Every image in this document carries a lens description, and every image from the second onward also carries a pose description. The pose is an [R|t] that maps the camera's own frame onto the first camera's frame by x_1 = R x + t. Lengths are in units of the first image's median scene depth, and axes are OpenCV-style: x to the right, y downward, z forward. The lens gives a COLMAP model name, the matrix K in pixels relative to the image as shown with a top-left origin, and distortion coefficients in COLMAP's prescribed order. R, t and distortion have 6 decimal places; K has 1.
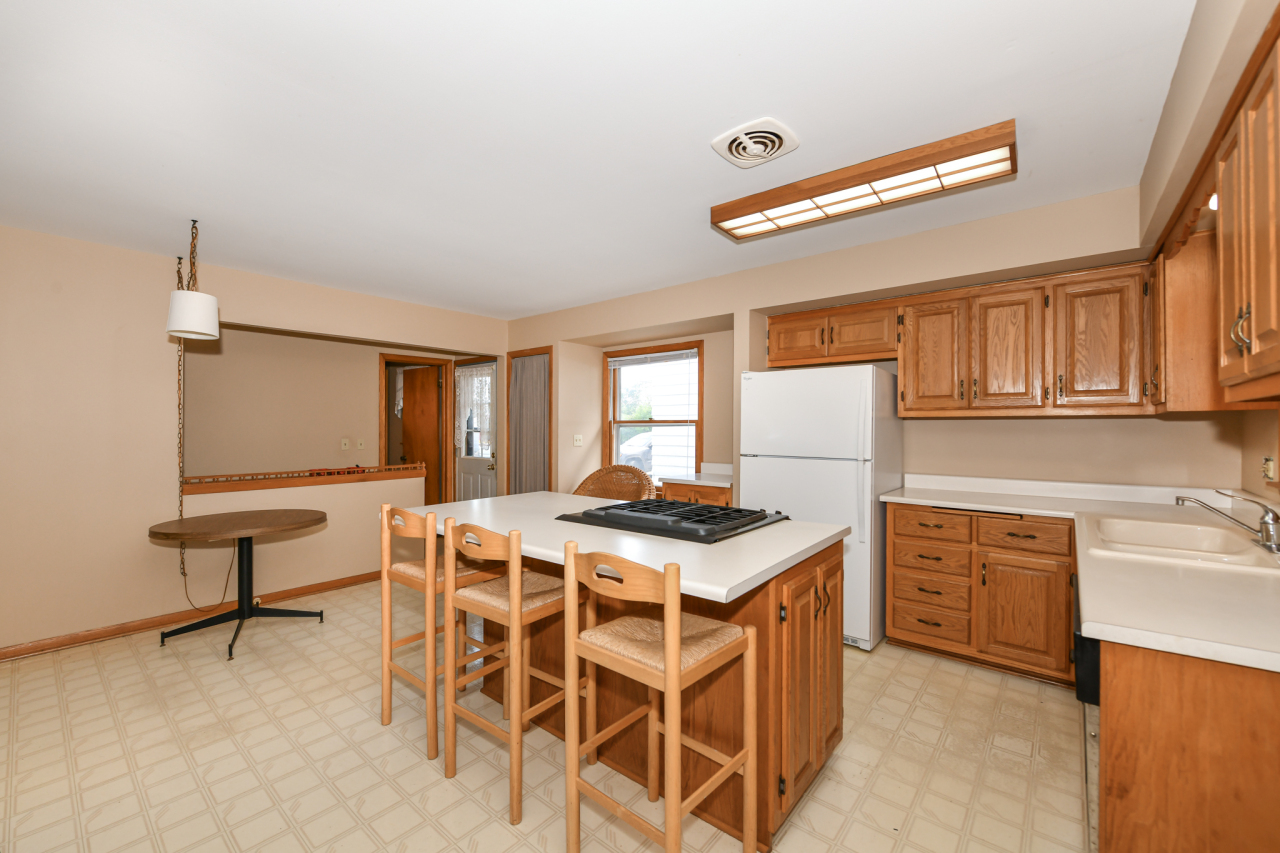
lens RADIAL K [[527.2, 0, 634.1], [0, 527.2, 425.3], [0, 0, 1]] dist [0.001594, 0.000059]
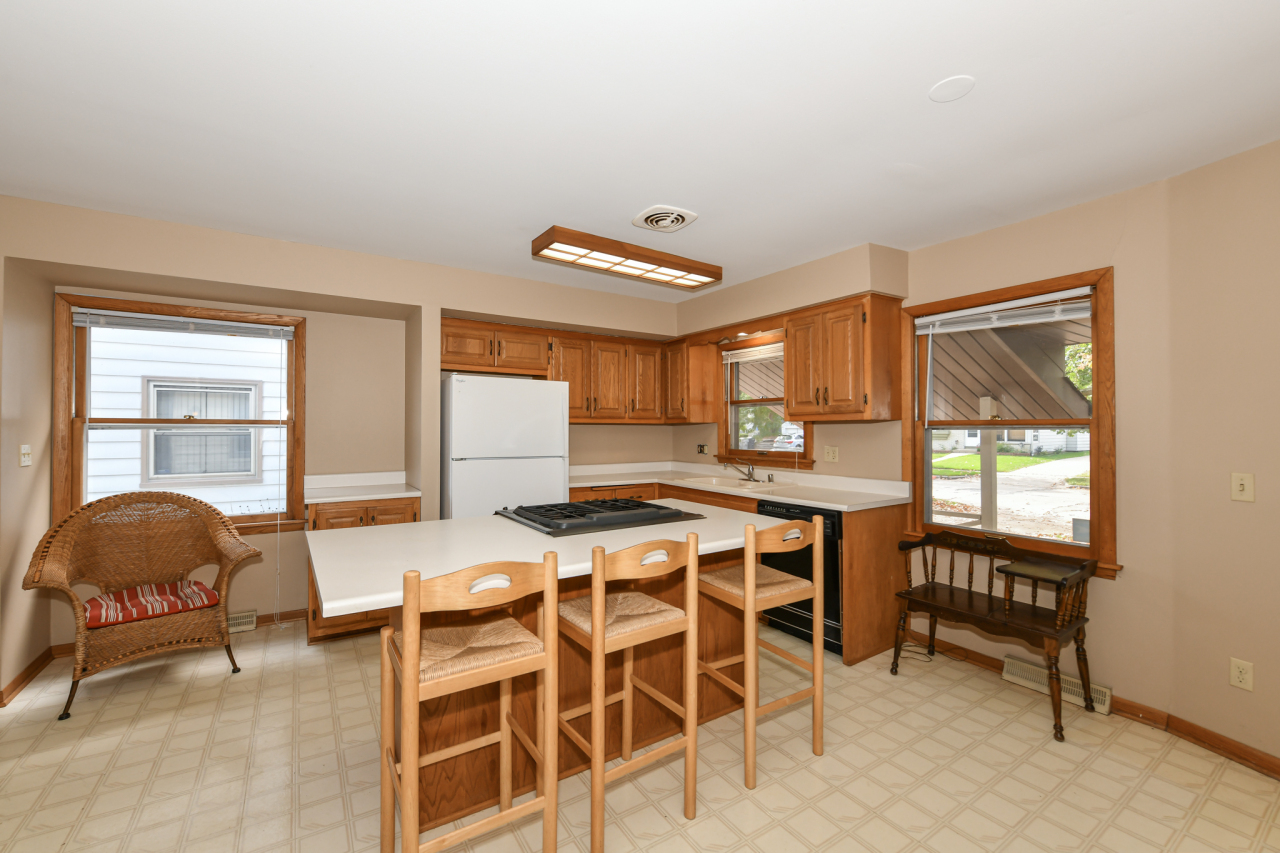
lens RADIAL K [[525.8, 0, 633.9], [0, 525.8, 425.0], [0, 0, 1]] dist [-0.002442, -0.000093]
pose [[0.285604, 0.005198, 0.958334, -0.715828], [-0.006528, 0.999973, -0.003479, -0.006135], [-0.958326, -0.005263, 0.285630, 0.469633]]
